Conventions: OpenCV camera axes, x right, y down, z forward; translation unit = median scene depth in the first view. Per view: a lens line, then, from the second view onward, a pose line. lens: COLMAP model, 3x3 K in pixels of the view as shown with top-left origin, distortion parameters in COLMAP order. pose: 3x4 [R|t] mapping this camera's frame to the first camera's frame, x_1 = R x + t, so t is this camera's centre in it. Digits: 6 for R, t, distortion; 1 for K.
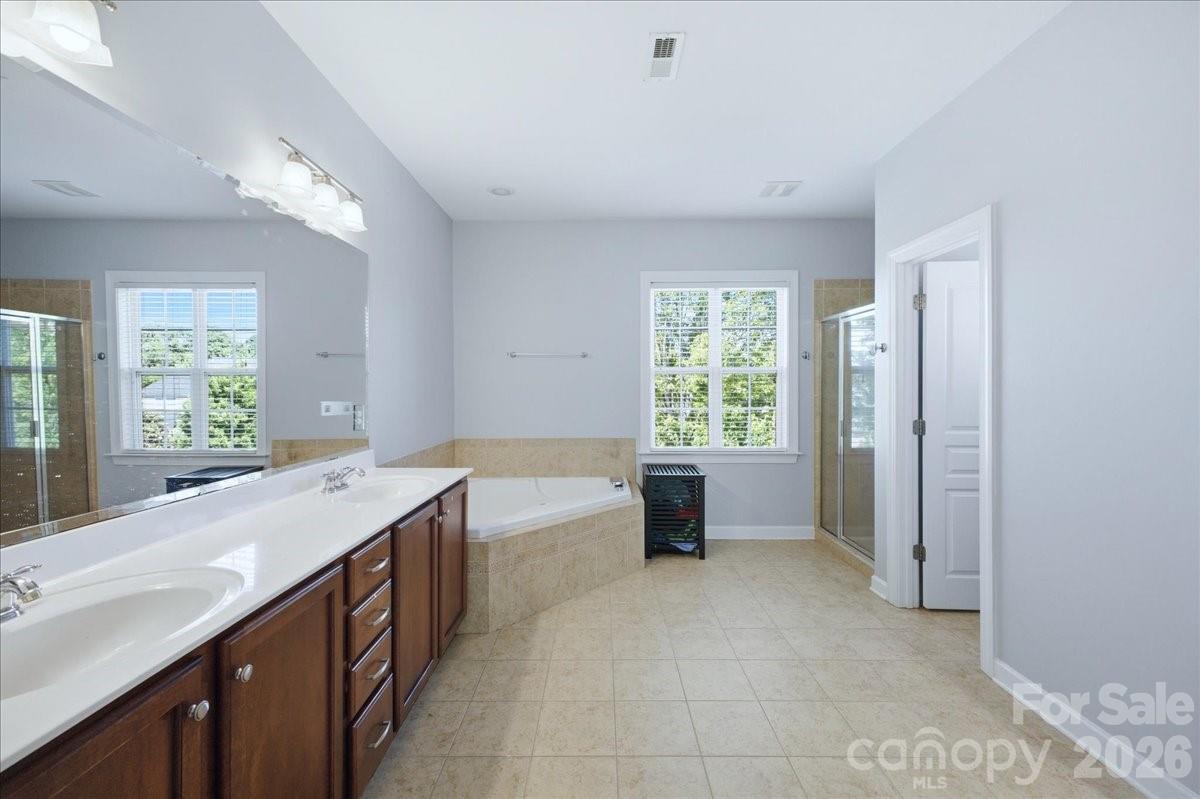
lens RADIAL K [[471.5, 0, 600.2], [0, 471.5, 396.2], [0, 0, 1]] dist [0.005447, -0.002300]
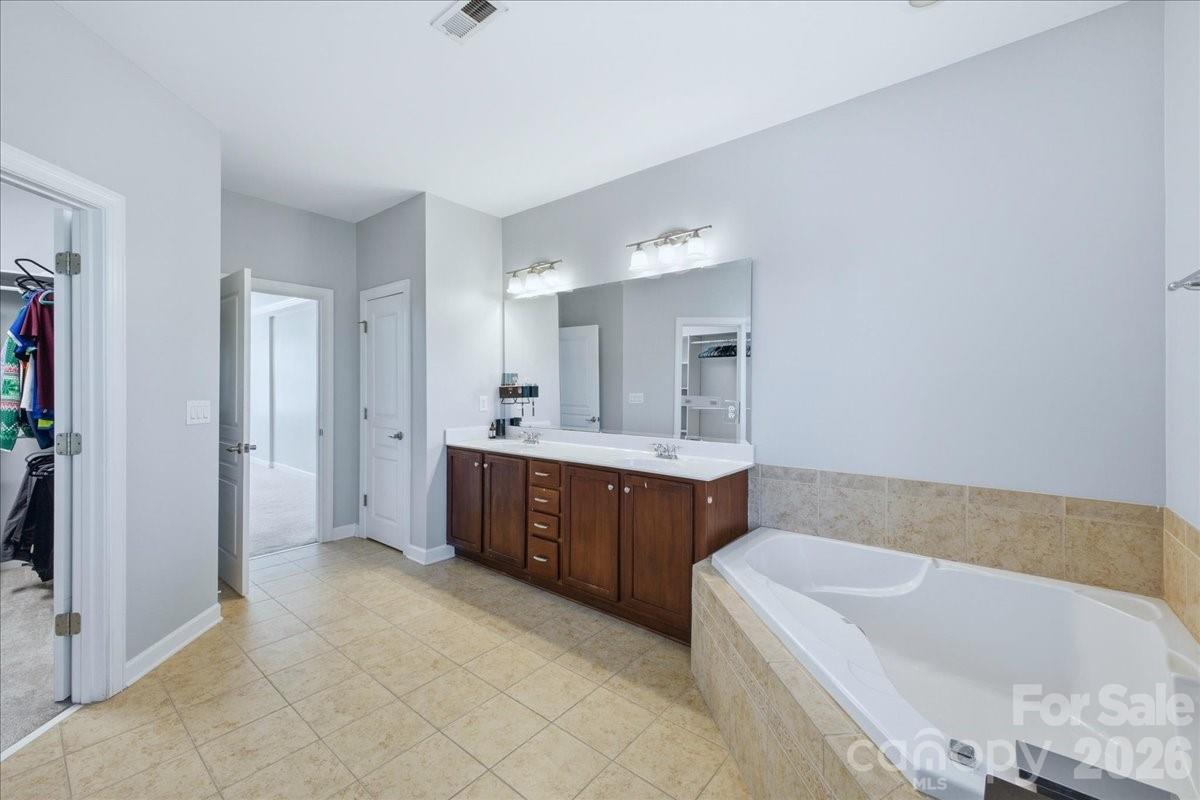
lens RADIAL K [[471.5, 0, 603.6], [0, 471.5, 393.5], [0, 0, 1]] dist [0.005447, -0.002300]
pose [[-0.622027, 0.008264, -0.782952, 0.665326], [-0.010169, 0.999775, 0.018631, -0.025124], [0.782929, 0.019551, -0.621803, 1.732241]]
